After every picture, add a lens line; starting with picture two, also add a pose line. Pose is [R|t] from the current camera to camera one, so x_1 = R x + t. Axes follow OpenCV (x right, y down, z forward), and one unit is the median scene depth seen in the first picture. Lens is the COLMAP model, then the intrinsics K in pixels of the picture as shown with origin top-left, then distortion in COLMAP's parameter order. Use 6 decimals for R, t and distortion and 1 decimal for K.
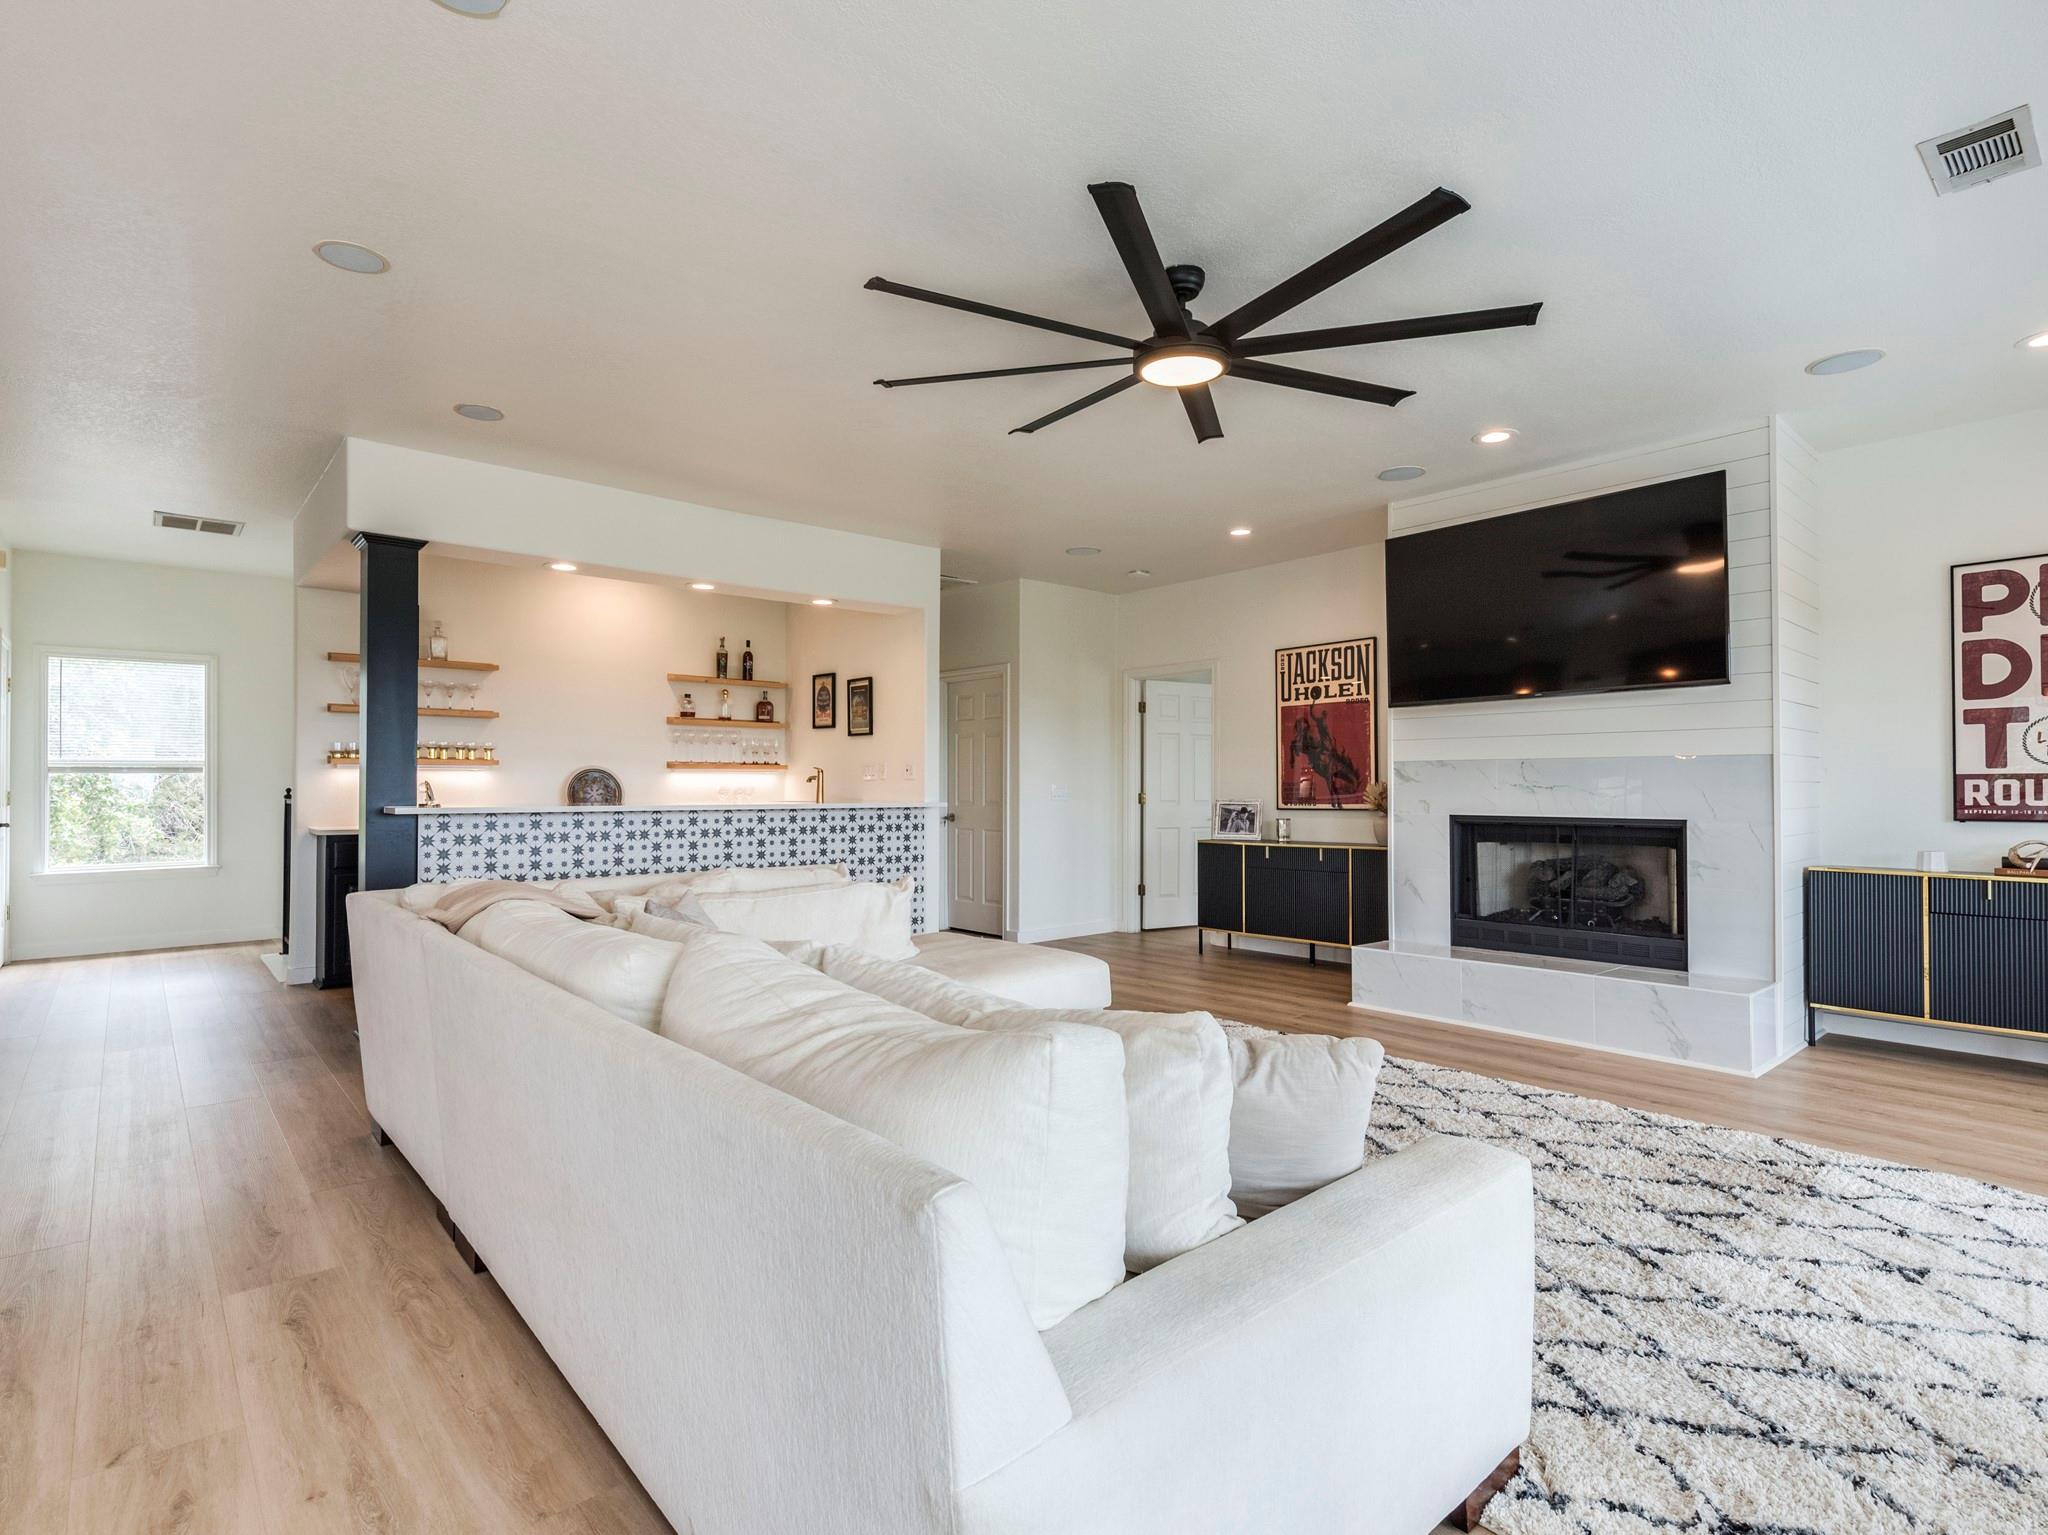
lens RADIAL K [[1016.2, 0, 1029.7], [0, 1016.2, 797.2], [0, 0, 1]] dist [0.003365, -0.003791]
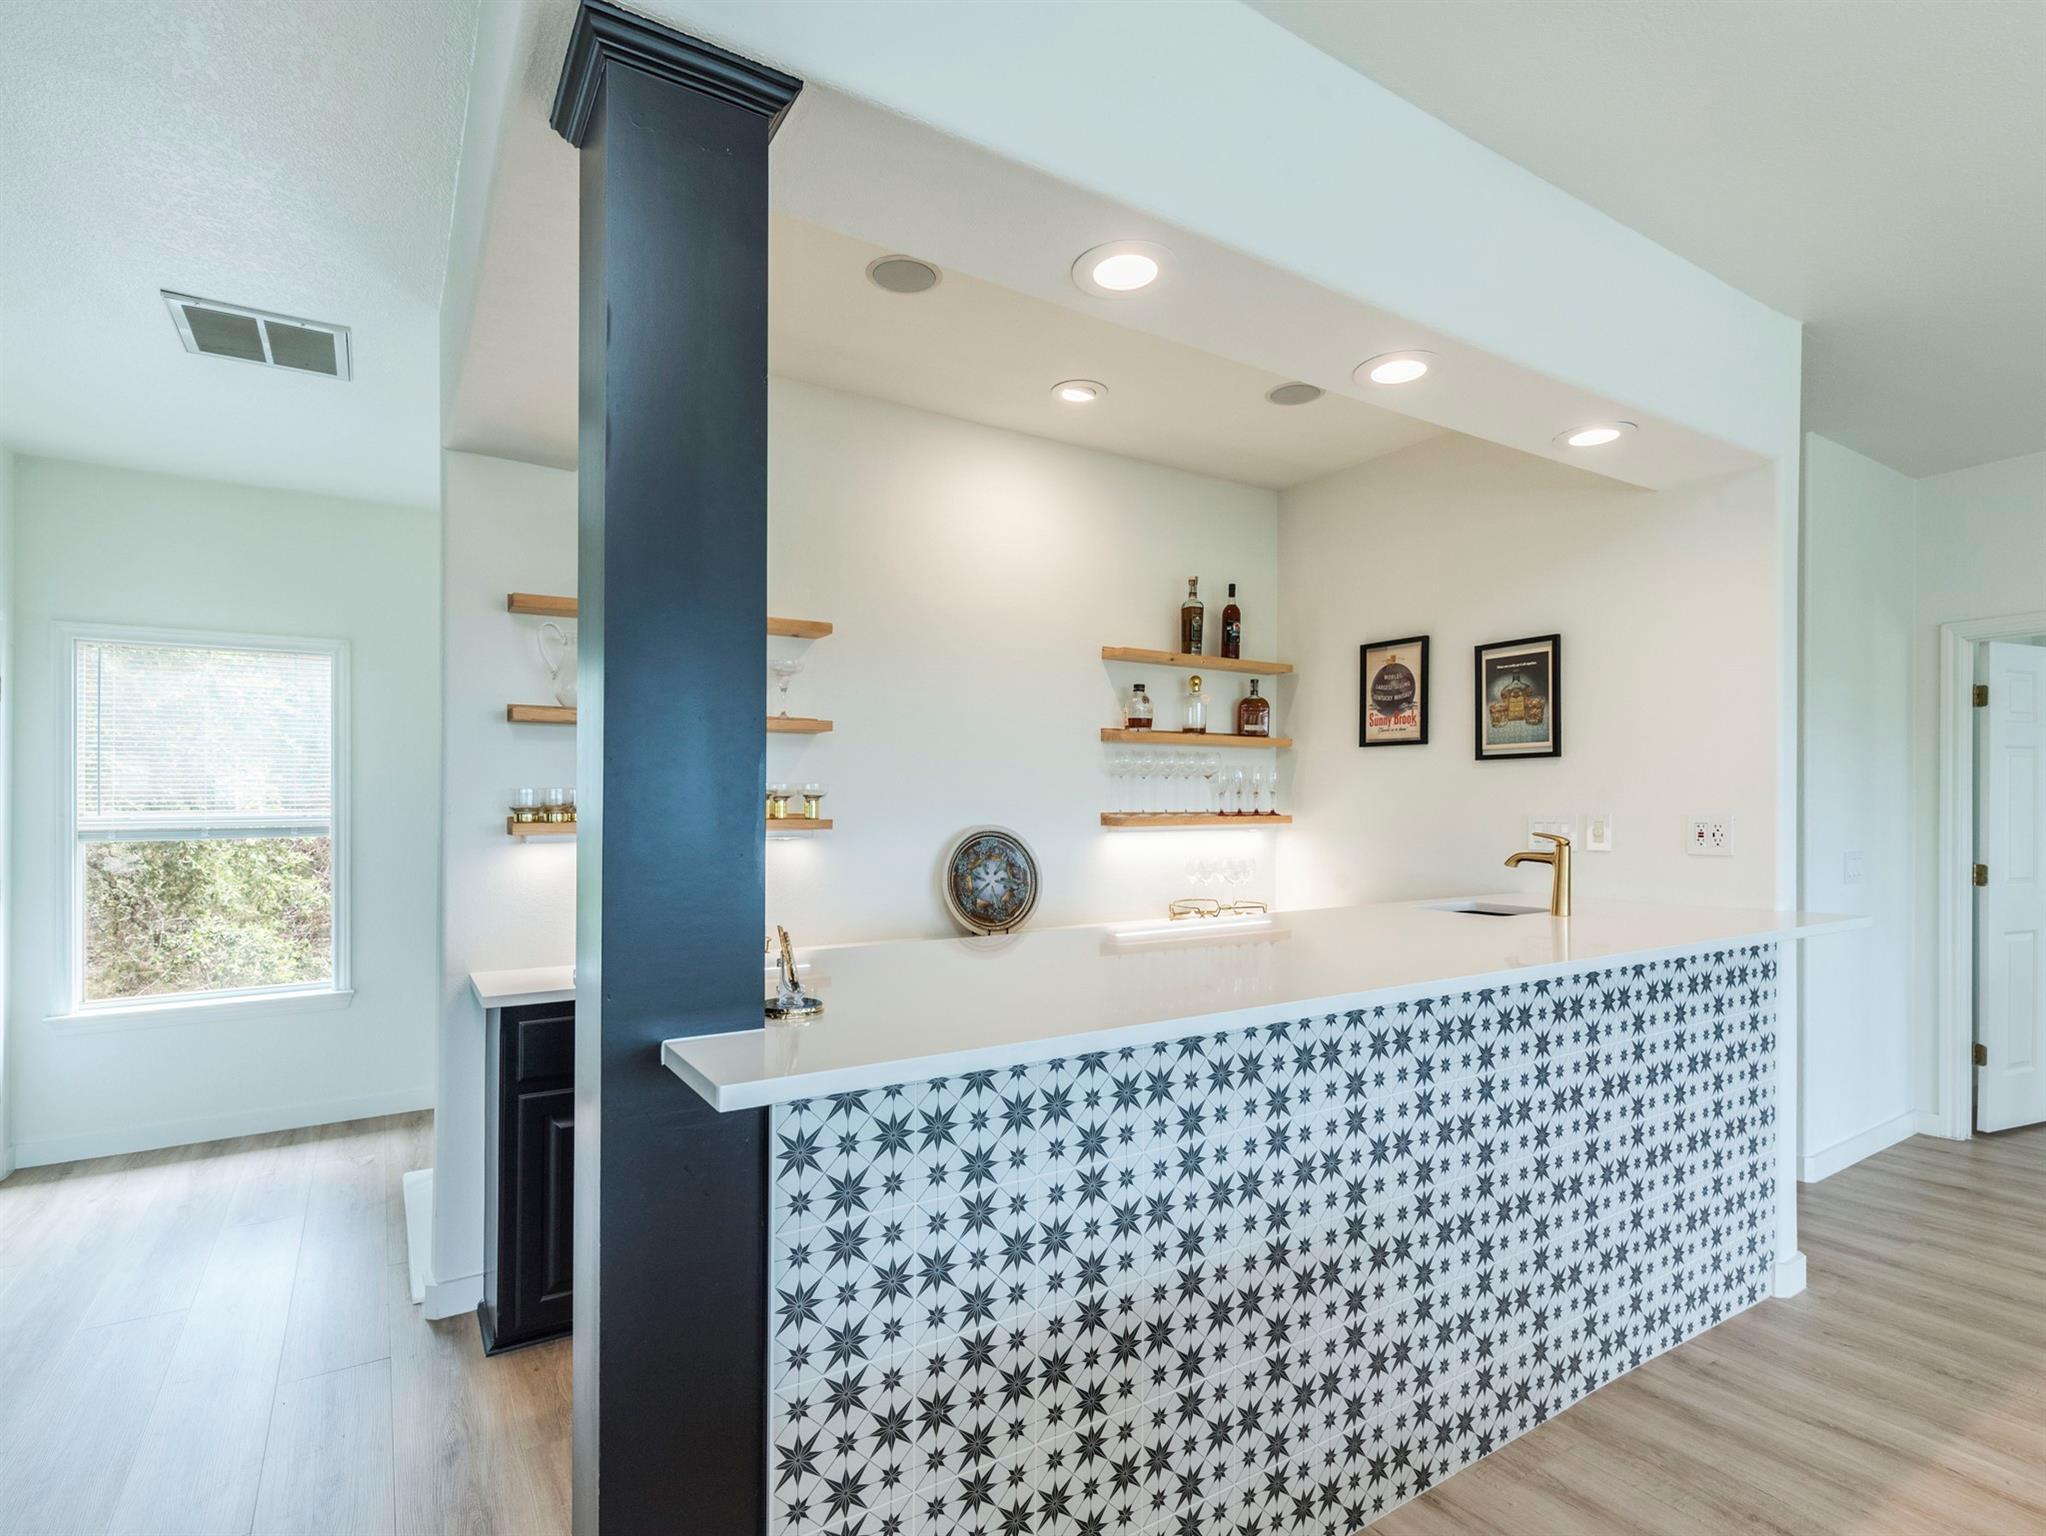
lens RADIAL K [[1015.2, 0, 1018.2], [0, 1015.2, 812.9], [0, 0, 1]] dist [0.003365, -0.003791]
pose [[0.986901, -0.005393, -0.161238, -0.334090], [0.004119, 0.999958, -0.008233, -0.032848], [0.161275, 0.007461, 0.986881, 0.502405]]
